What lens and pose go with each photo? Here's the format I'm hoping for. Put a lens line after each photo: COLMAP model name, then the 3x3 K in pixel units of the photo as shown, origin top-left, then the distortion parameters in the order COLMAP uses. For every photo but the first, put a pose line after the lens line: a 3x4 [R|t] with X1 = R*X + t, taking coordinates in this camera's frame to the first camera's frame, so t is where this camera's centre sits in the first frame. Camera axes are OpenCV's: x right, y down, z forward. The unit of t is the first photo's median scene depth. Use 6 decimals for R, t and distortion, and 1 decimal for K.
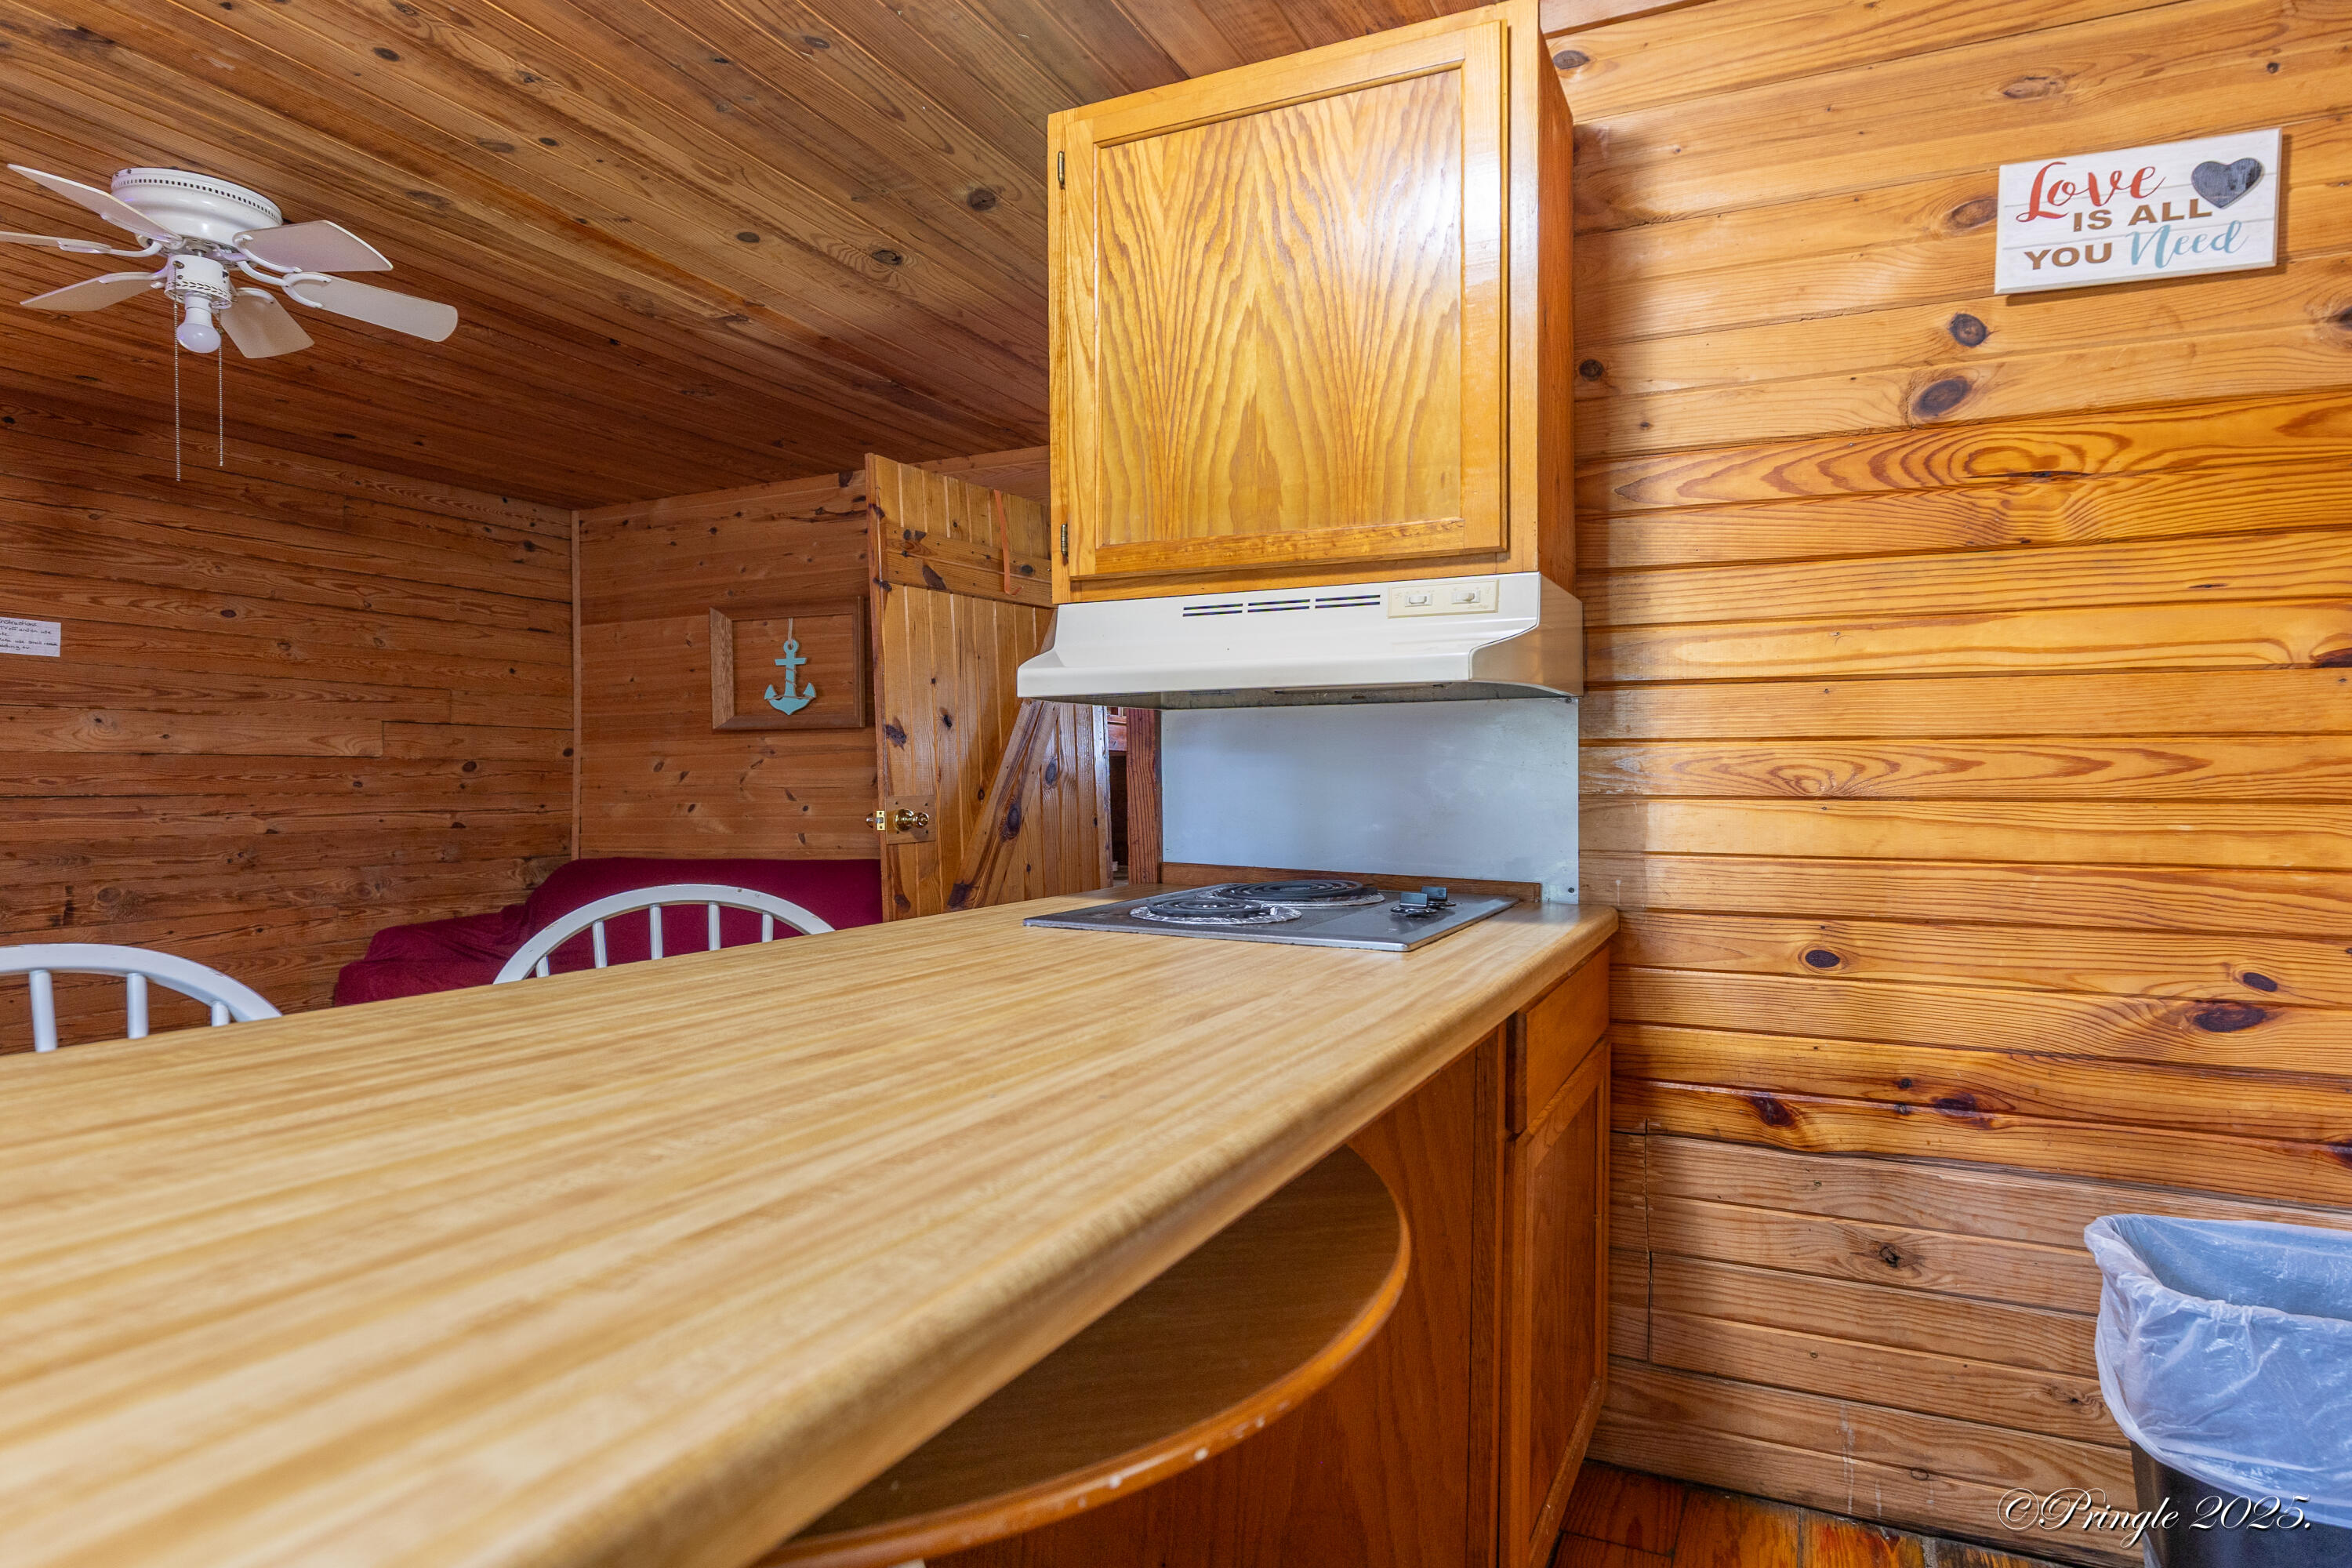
lens RADIAL K [[1184.3, 0, 1091.0], [0, 1184.3, 777.4], [0, 0, 1]] dist [0.006095, 0.000078]
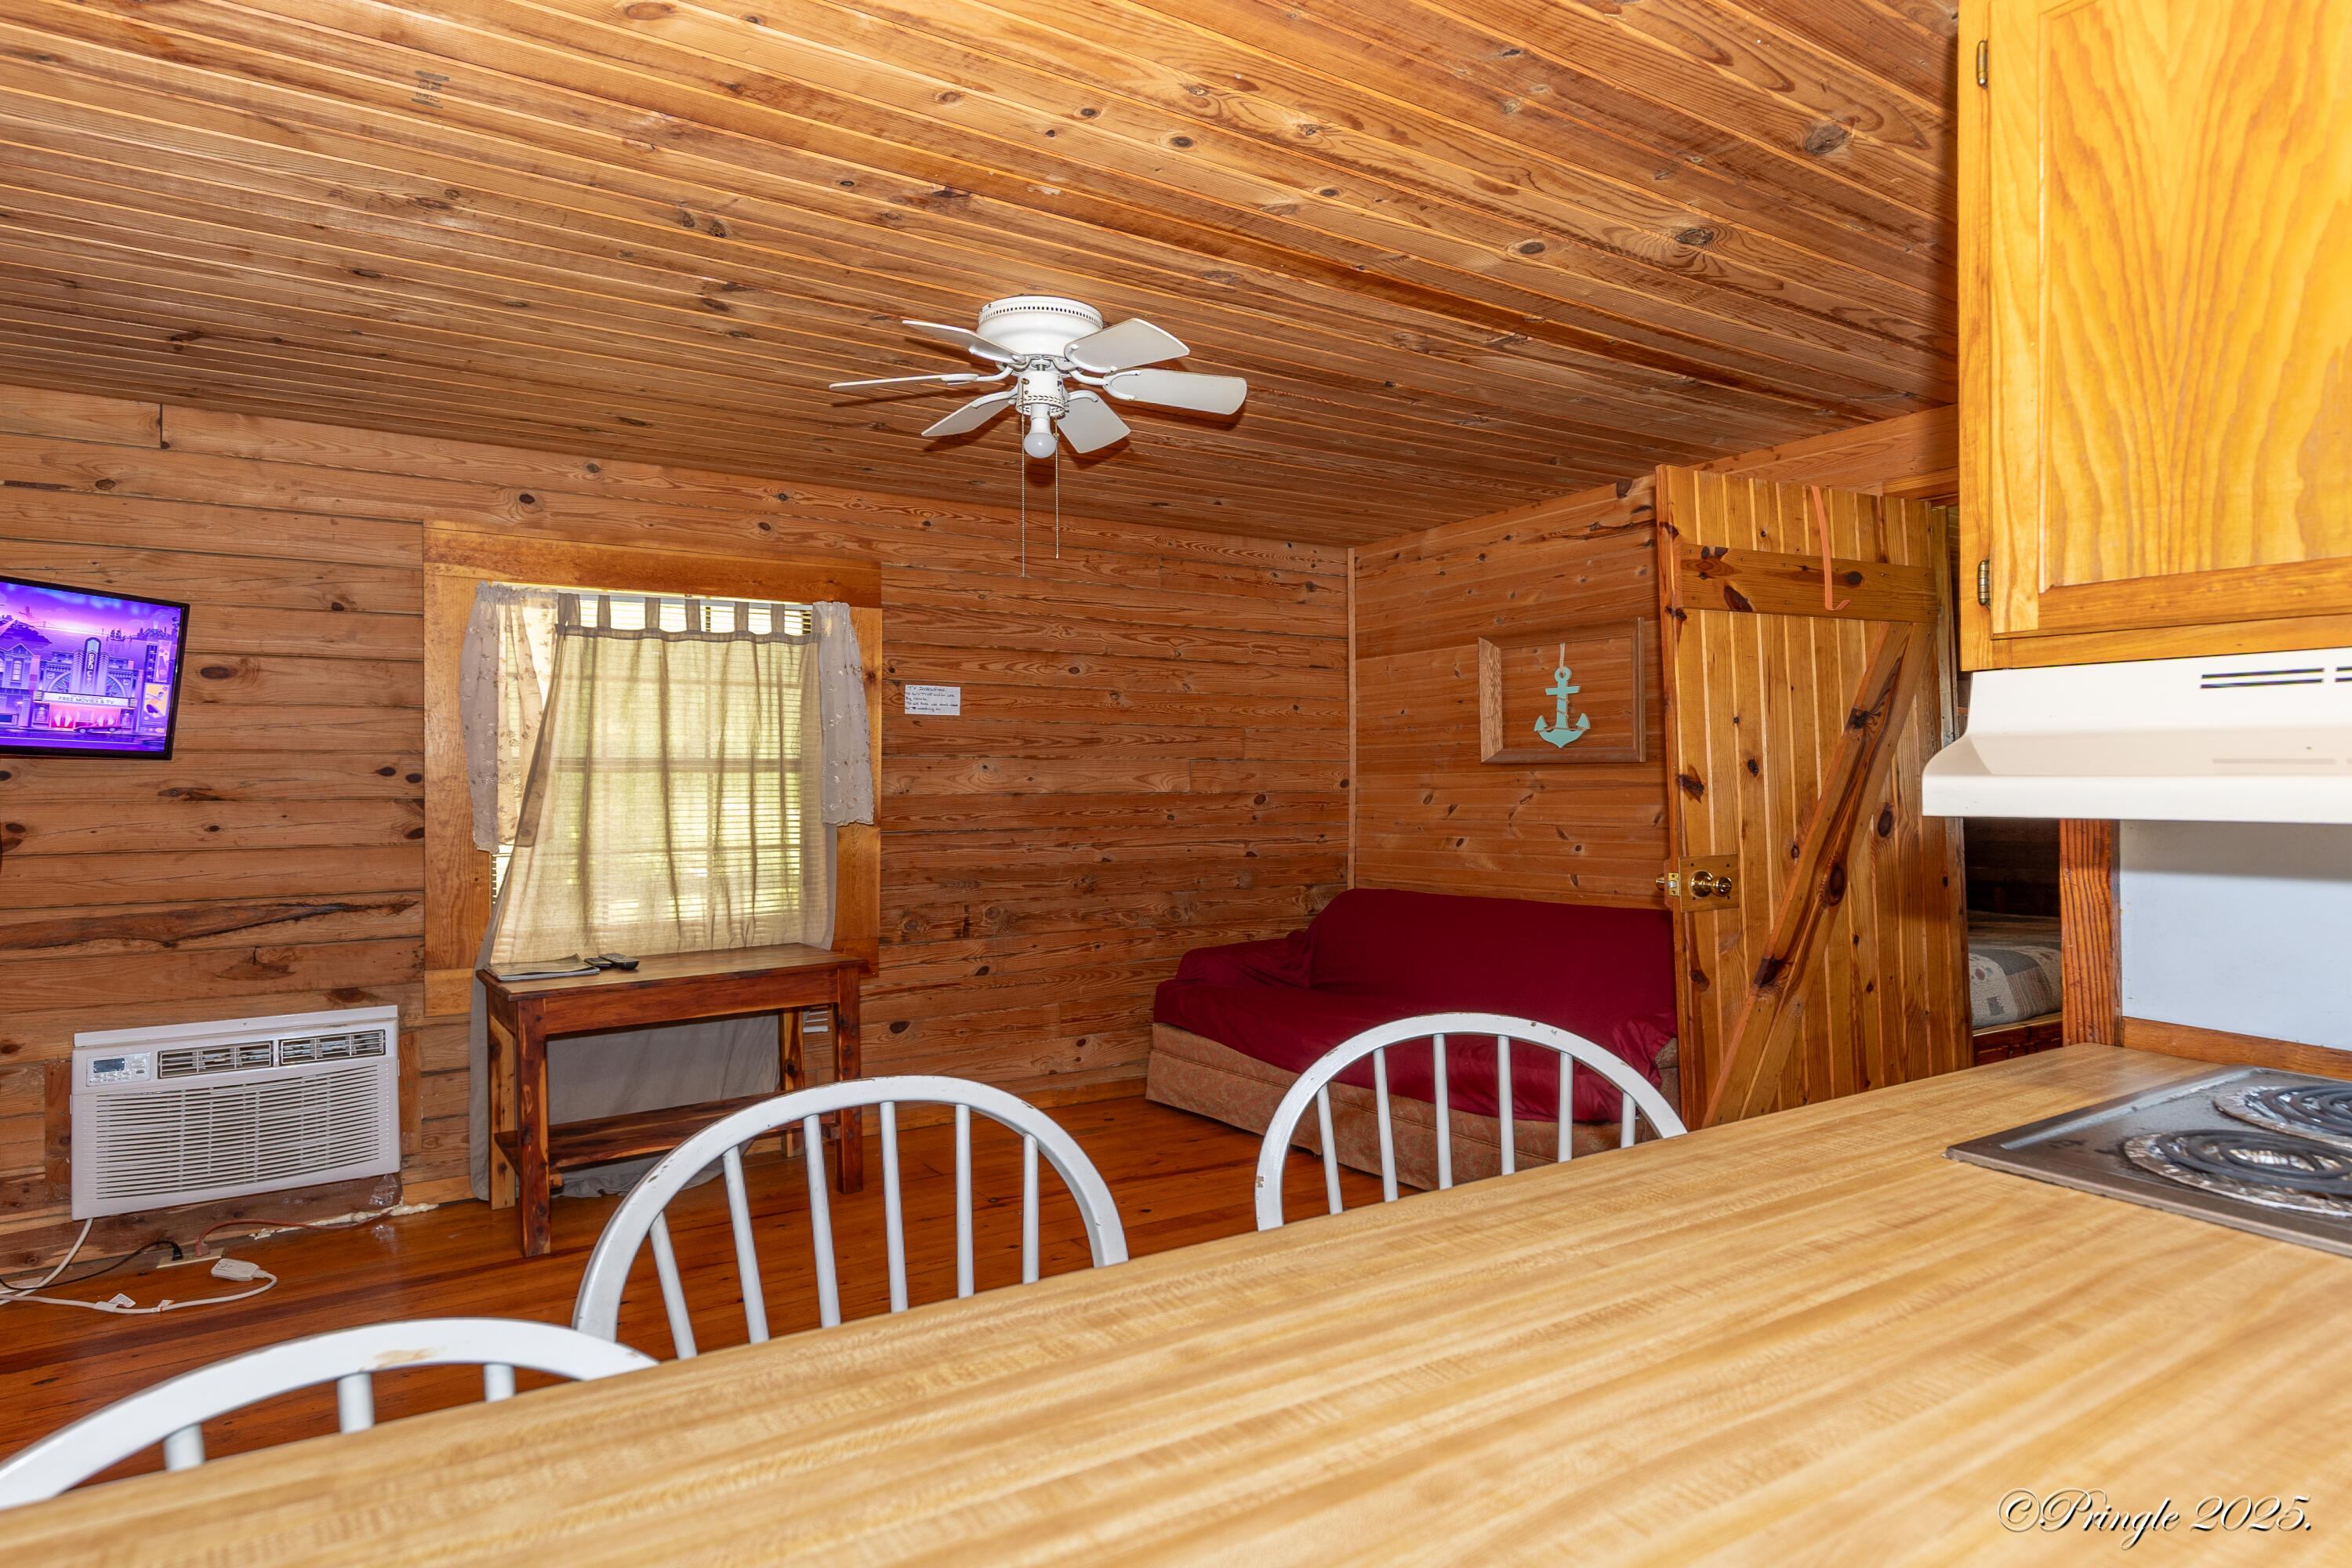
lens RADIAL K [[1167.2, 0, 1263.7], [0, 1167.2, 774.9], [0, 0, 1]] dist [0.000704, -0.000849]
pose [[0.885773, 0.002535, -0.464112, -0.041986], [0.001142, 0.999970, 0.007643, -0.046831], [0.464117, -0.007300, 0.885744, 0.089008]]
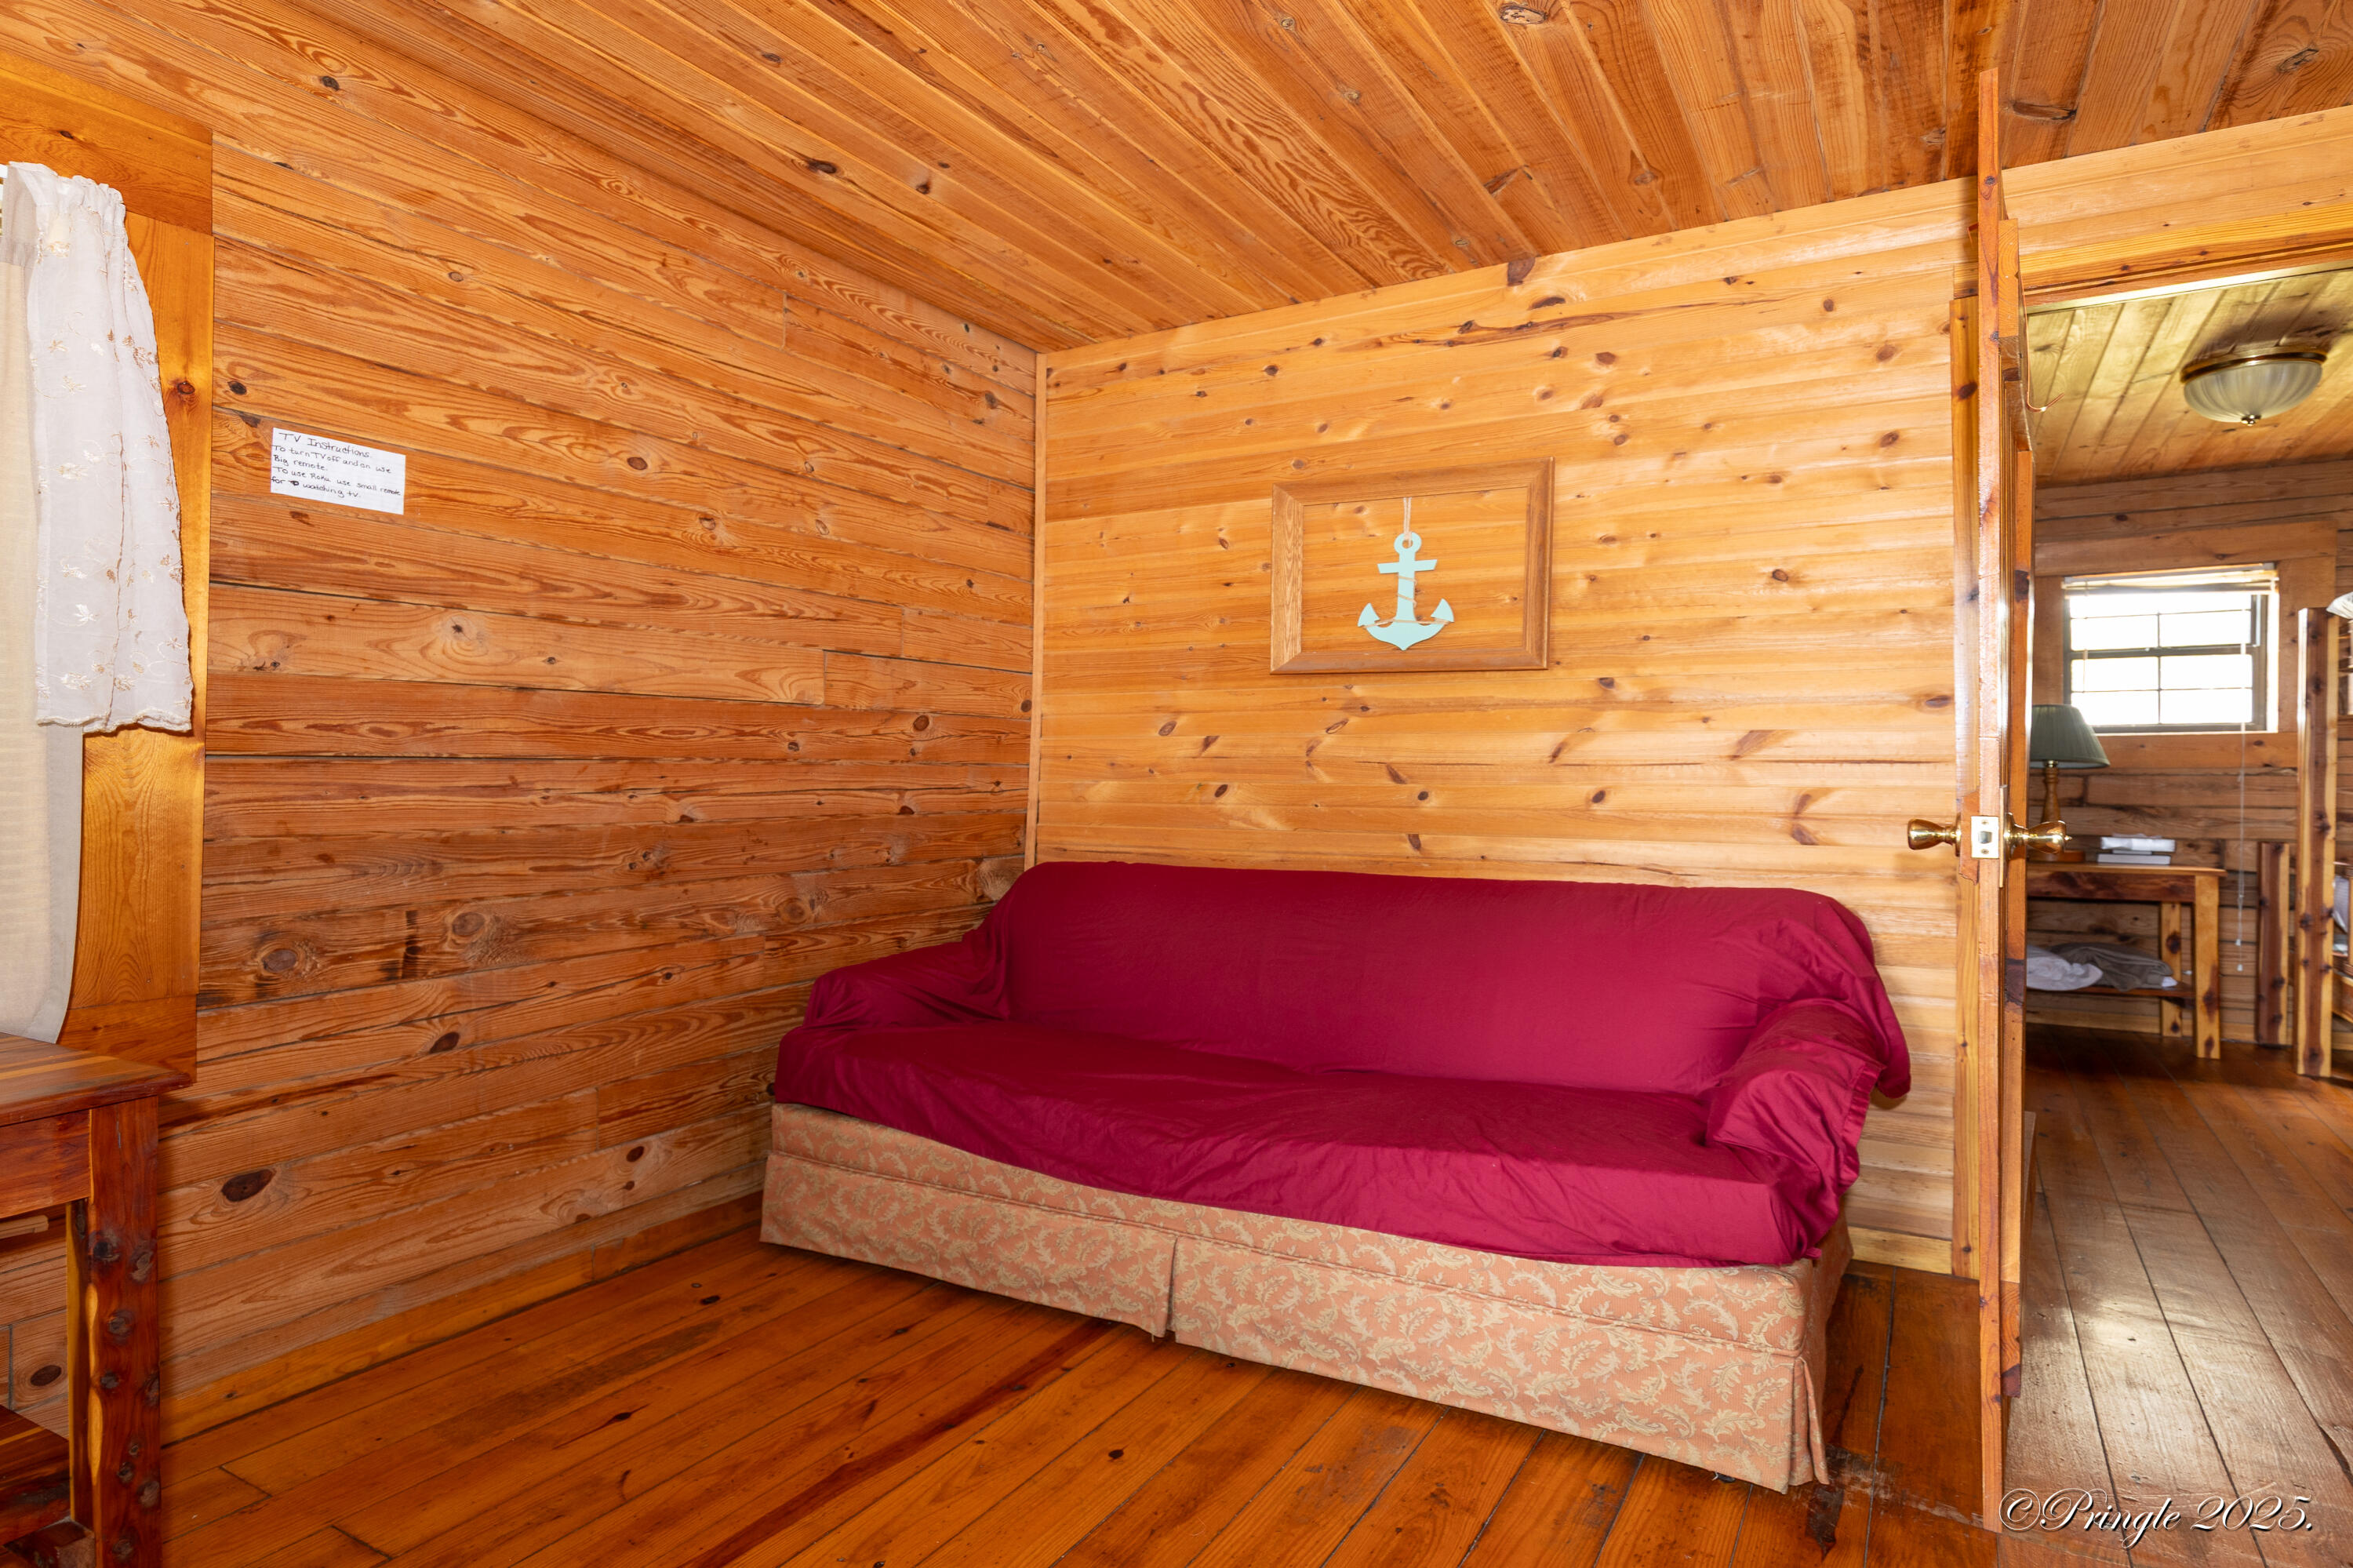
lens RADIAL K [[1089.3, 0, 1037.5], [0, 1089.3, 770.1], [0, 0, 1]] dist [0.000823, 0.000100]
pose [[0.994895, 0.017983, -0.099297, -0.476265], [-0.016565, 0.999749, 0.015091, 0.008471], [0.099543, -0.013369, 0.994943, 0.474084]]
